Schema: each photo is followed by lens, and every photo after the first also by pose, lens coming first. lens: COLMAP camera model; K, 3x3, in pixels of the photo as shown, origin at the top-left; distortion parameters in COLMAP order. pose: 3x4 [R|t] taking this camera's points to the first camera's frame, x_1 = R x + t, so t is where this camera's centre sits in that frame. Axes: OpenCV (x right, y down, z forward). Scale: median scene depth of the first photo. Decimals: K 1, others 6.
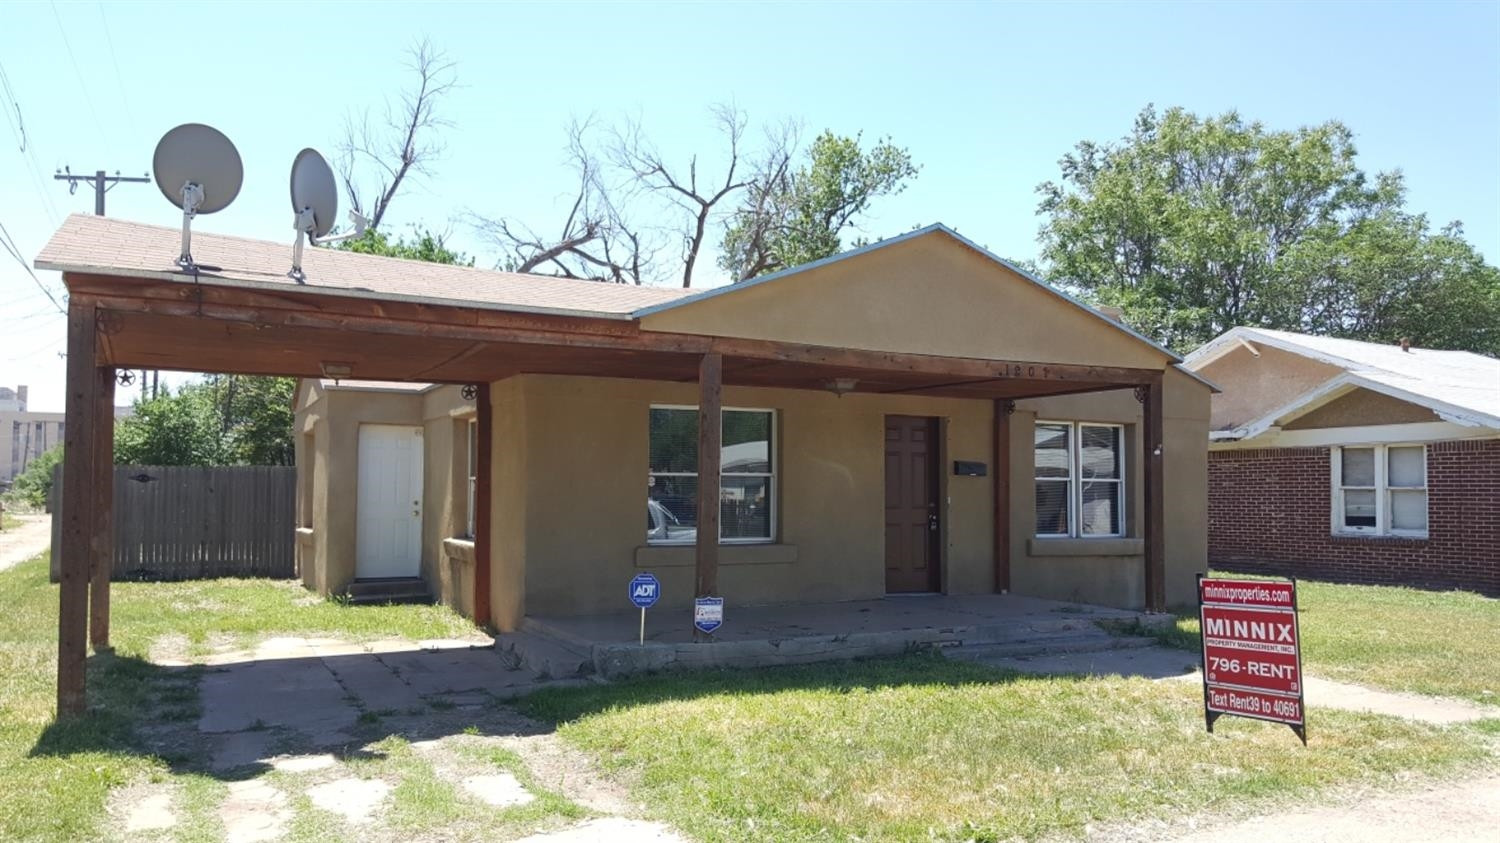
lens RADIAL K [[1103.2, 0, 743.9], [0, 1103.2, 442.4], [0, 0, 1]] dist [0.163645, -0.267939]
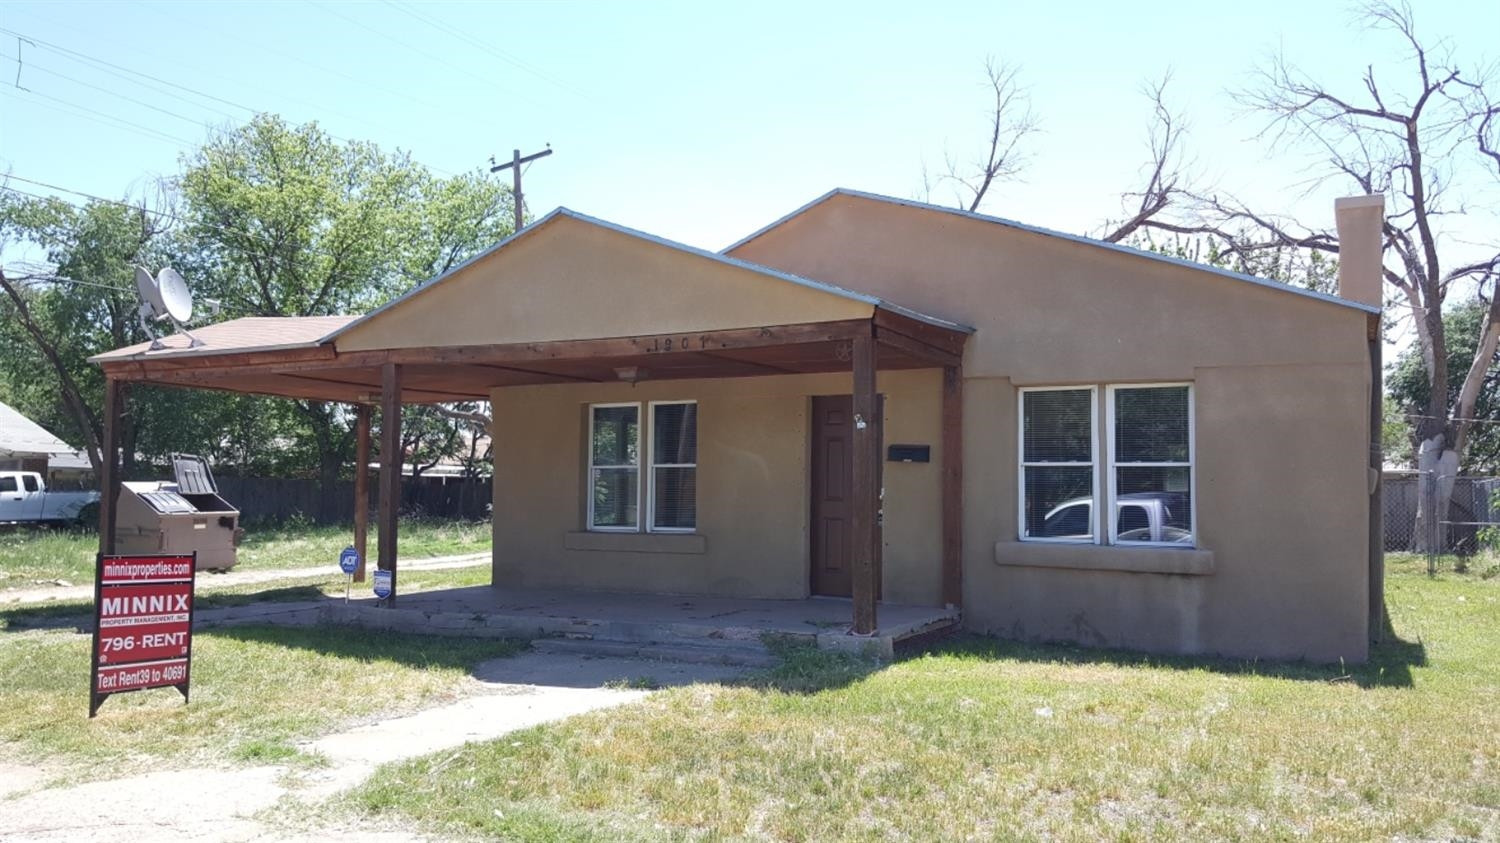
lens RADIAL K [[1110.5, 0, 764.4], [0, 1110.5, 422.3], [0, 0, 1]] dist [0.167402, -0.294899]
pose [[0.581793, -0.051779, -0.811687, 0.818990], [0.033089, 0.998652, -0.039988, 0.030211], [0.812664, -0.003594, 0.582722, 0.429536]]
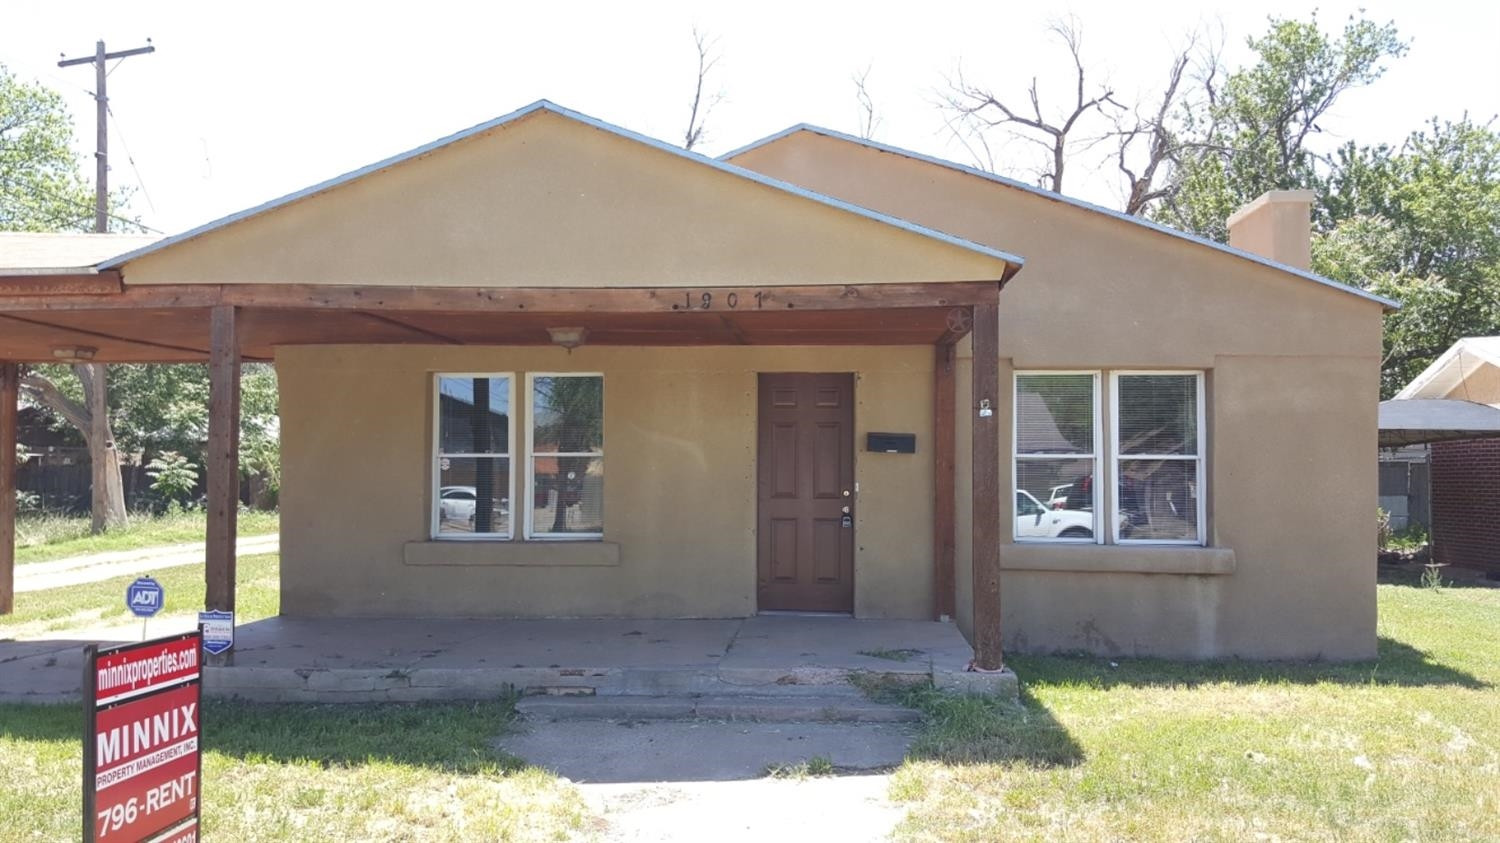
lens RADIAL K [[1110.7, 0, 745.4], [0, 1110.7, 423.8], [0, 0, 1]] dist [0.152752, -0.253977]
pose [[0.854327, -0.023521, -0.519204, 0.497148], [0.024683, 0.999684, -0.004673, 0.012516], [0.519150, -0.008823, 0.854638, 0.340827]]
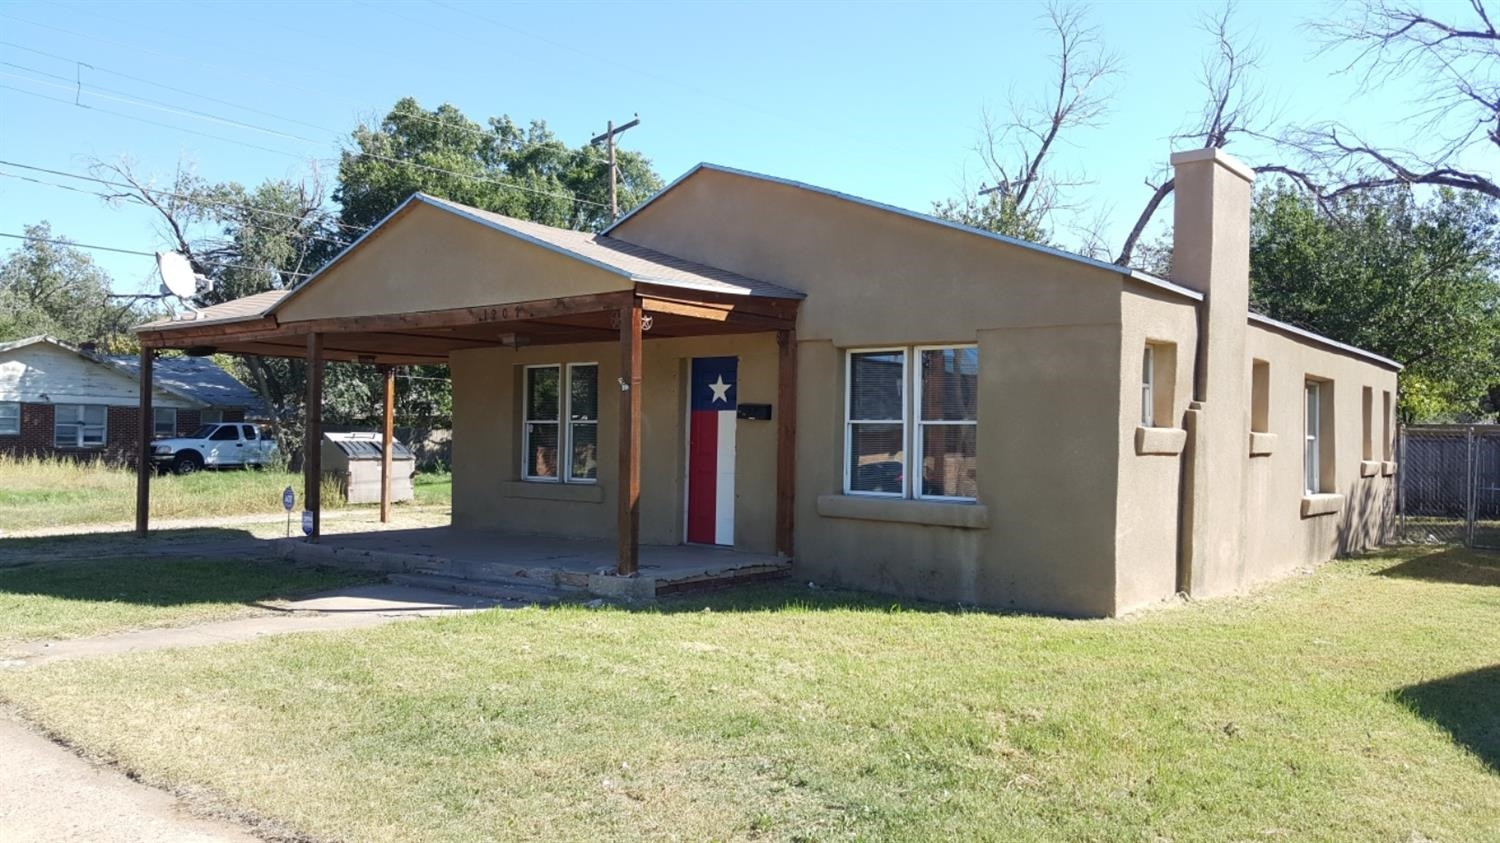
lens RADIAL K [[1114.6, 0, 759.1], [0, 1114.6, 419.4], [0, 0, 1]] dist [0.124335, -0.195323]
pose [[0.408702, -0.017084, -0.912508, 1.018243], [0.029635, 0.999546, -0.005440, 0.034859], [0.912187, -0.024818, 0.409023, 0.641802]]
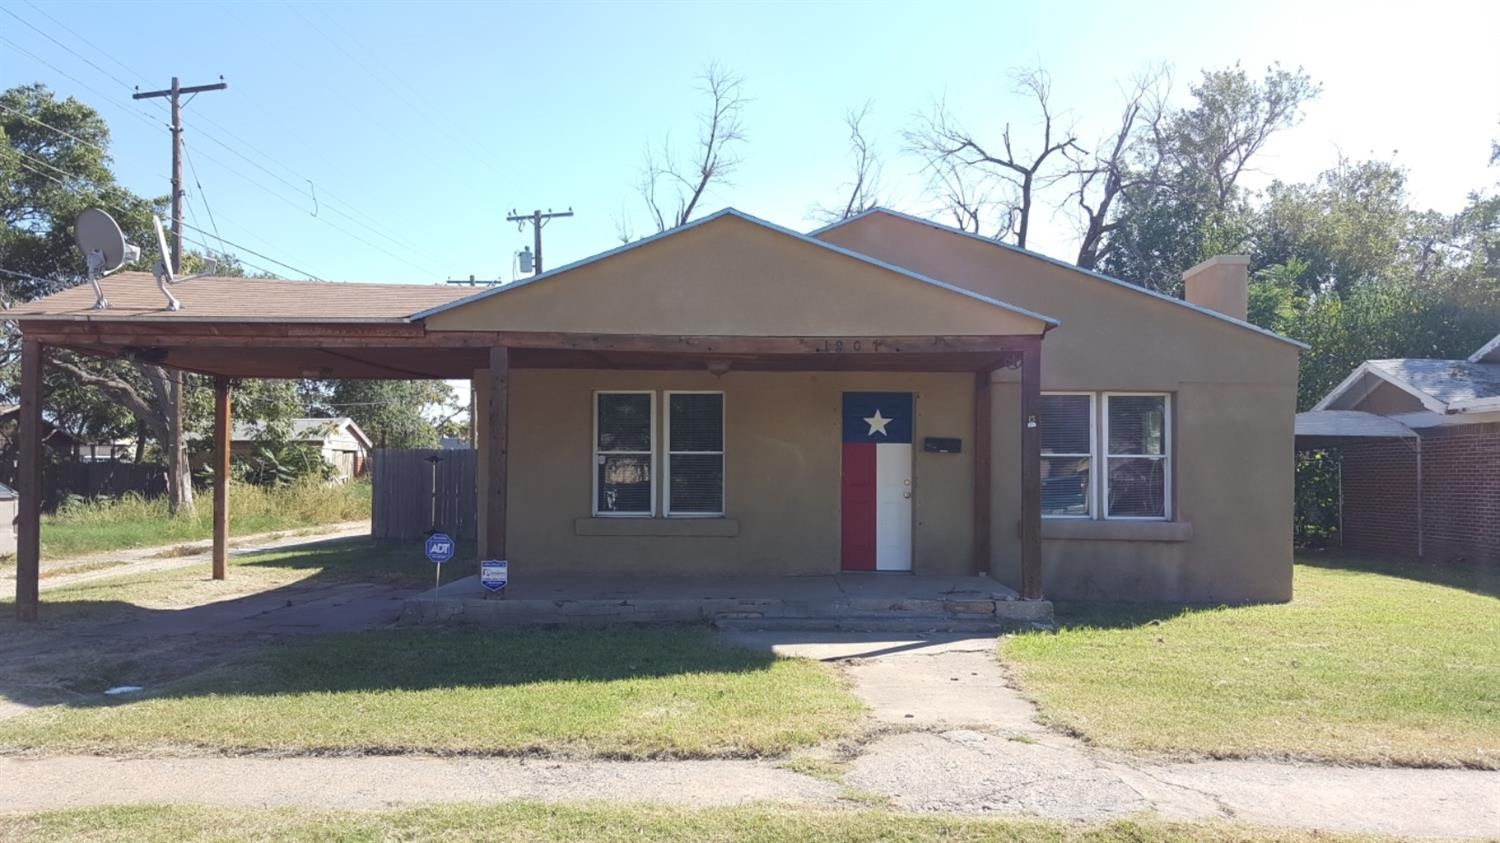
lens RADIAL K [[1109.9, 0, 752.9], [0, 1109.9, 431.0], [0, 0, 1]] dist [0.167108, -0.319580]
pose [[0.882214, -0.016794, -0.470549, 0.514632], [0.019804, 0.999803, 0.001447, 0.006918], [0.470432, -0.010595, 0.882373, 0.071802]]
